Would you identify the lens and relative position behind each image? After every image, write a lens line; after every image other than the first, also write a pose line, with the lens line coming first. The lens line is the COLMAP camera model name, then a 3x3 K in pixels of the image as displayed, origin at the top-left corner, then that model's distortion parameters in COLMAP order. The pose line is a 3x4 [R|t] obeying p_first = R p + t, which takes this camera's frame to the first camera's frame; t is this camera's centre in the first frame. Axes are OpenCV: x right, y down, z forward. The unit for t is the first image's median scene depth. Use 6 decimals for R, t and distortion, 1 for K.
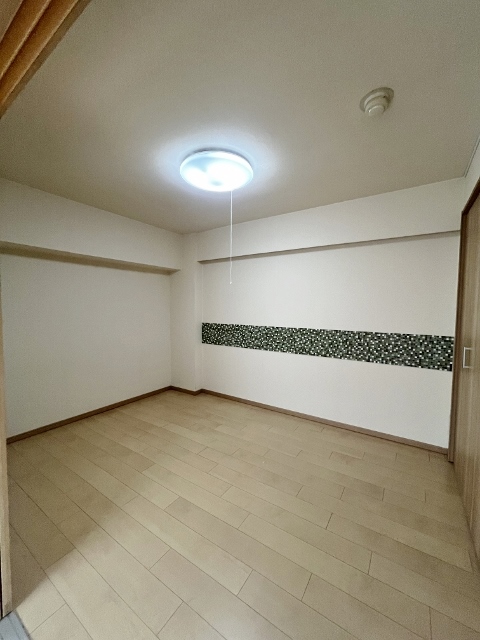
lens RADIAL K [[259.9, 0, 241.1], [0, 259.9, 318.9], [0, 0, 1]] dist [-0.000245, -0.000288]
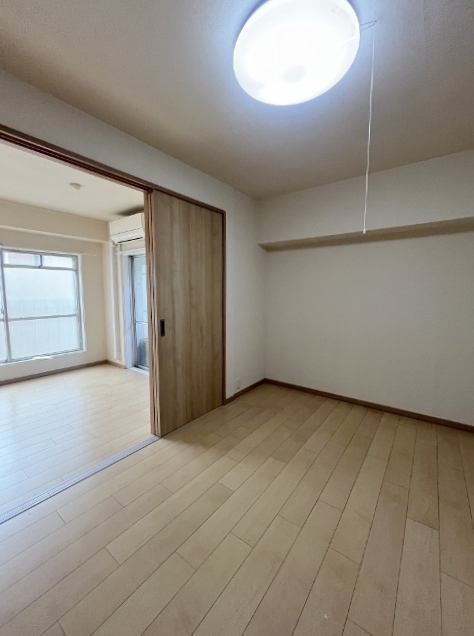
lens RADIAL K [[258.2, 0, 236.9], [0, 258.2, 317.4], [0, 0, 1]] dist [-0.000245, -0.000288]
pose [[-0.066276, 0.092304, -0.993523, 0.485281], [-0.044989, 0.994423, 0.095389, -0.020278], [0.996787, 0.051019, -0.061754, 0.797623]]
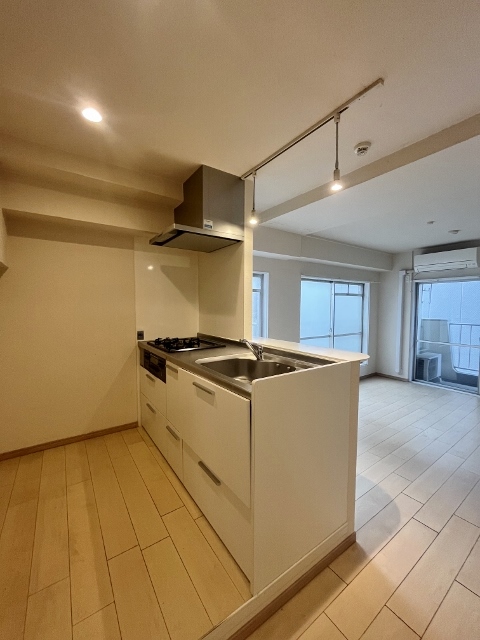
lens RADIAL K [[259.9, 0, 239.6], [0, 259.9, 320.0], [0, 0, 1]] dist [-0.000245, -0.000288]
pose [[-0.369708, 0.038294, -0.928358, 1.134313], [-0.045186, 0.997227, 0.059129, -0.004652], [0.928048, 0.063809, -0.366953, -0.580818]]
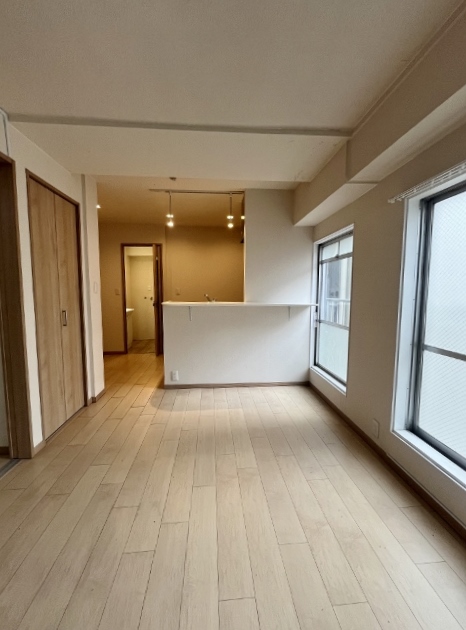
lens RADIAL K [[255.8, 0, 235.0], [0, 255.8, 314.5], [0, 0, 1]] dist [-0.000245, -0.000288]
pose [[-0.621741, -0.083424, 0.778767, -0.848204], [0.022835, 0.991958, 0.124492, 0.017291], [-0.782890, 0.095185, -0.614836, -0.002200]]
